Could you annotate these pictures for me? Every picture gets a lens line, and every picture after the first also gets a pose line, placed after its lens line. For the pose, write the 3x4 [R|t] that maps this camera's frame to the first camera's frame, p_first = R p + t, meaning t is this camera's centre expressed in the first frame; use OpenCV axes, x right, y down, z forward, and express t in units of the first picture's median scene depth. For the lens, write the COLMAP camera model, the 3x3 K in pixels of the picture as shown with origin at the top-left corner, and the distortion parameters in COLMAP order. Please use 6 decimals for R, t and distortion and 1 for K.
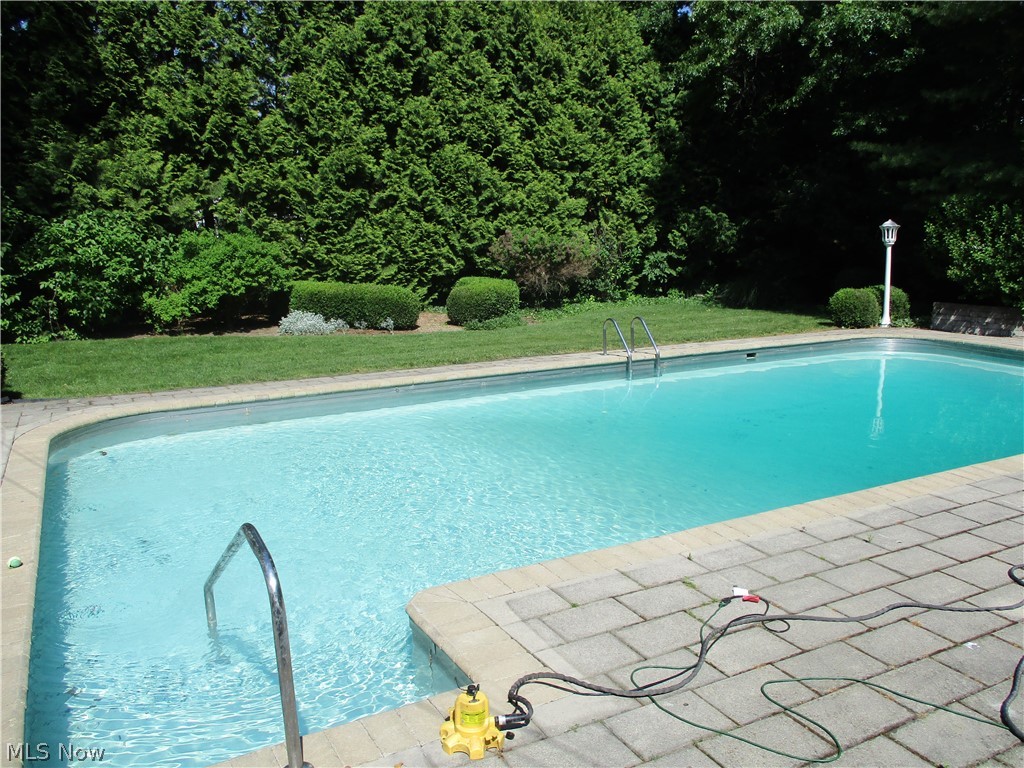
lens RADIAL K [[856.1, 0, 517.3], [0, 856.1, 377.2], [0, 0, 1]] dist [-0.029045, 0.008112]
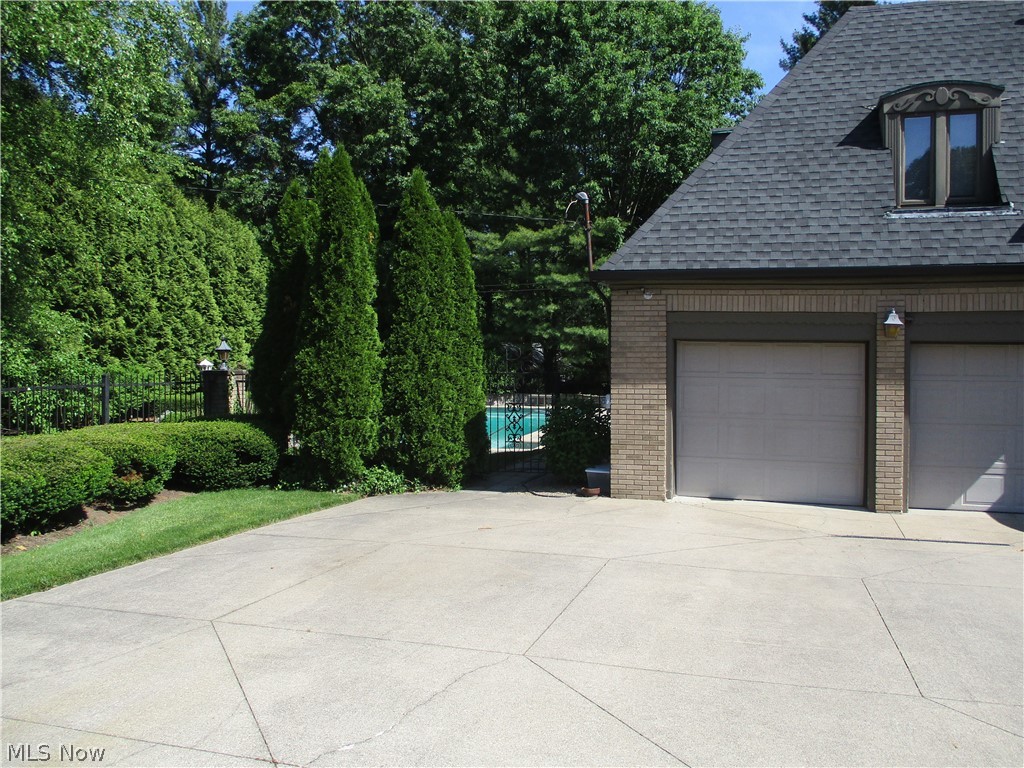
lens RADIAL K [[856.1, 0, 512.6], [0, 856.1, 383.3], [0, 0, 1]] dist [-0.029045, 0.008112]
pose [[0.715028, -0.025616, 0.698626, -0.775687], [0.128230, 0.987180, -0.095044, 0.093895], [-0.687235, 0.157544, 0.709146, -0.536598]]
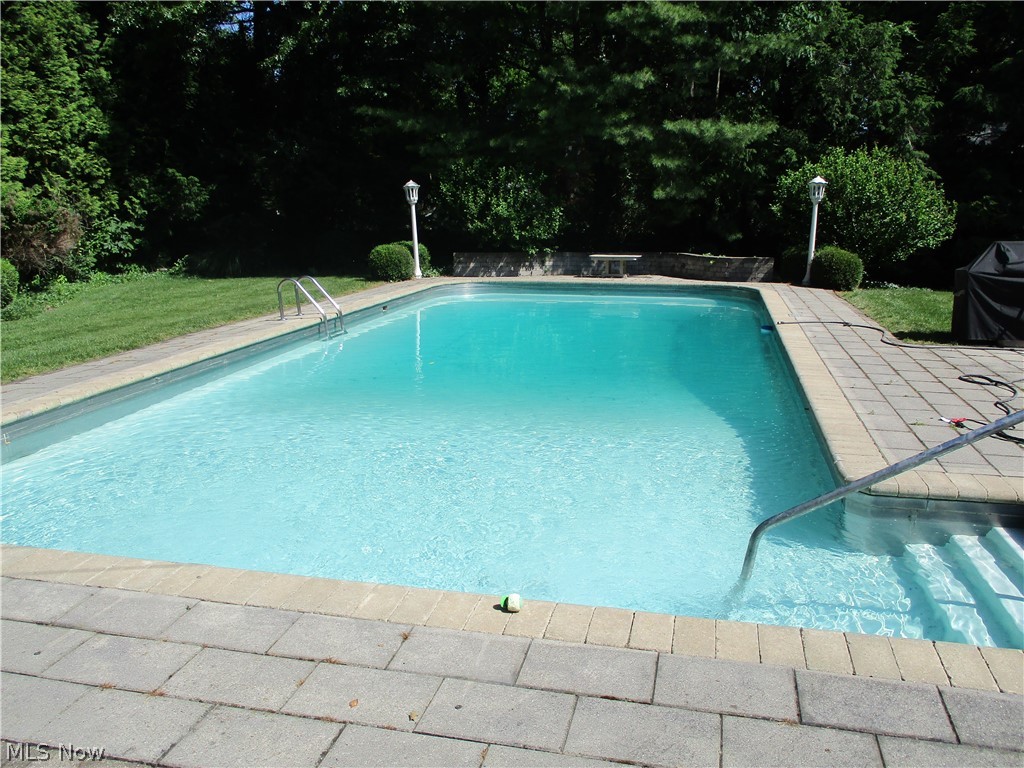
lens RADIAL K [[856.1, 0, 514.6], [0, 856.1, 383.0], [0, 0, 1]] dist [-0.029045, 0.008112]
pose [[0.657856, -0.156739, 0.736653, -0.266347], [0.139163, 0.986560, 0.085634, -0.002087], [-0.740175, 0.046180, 0.670827, 0.141433]]
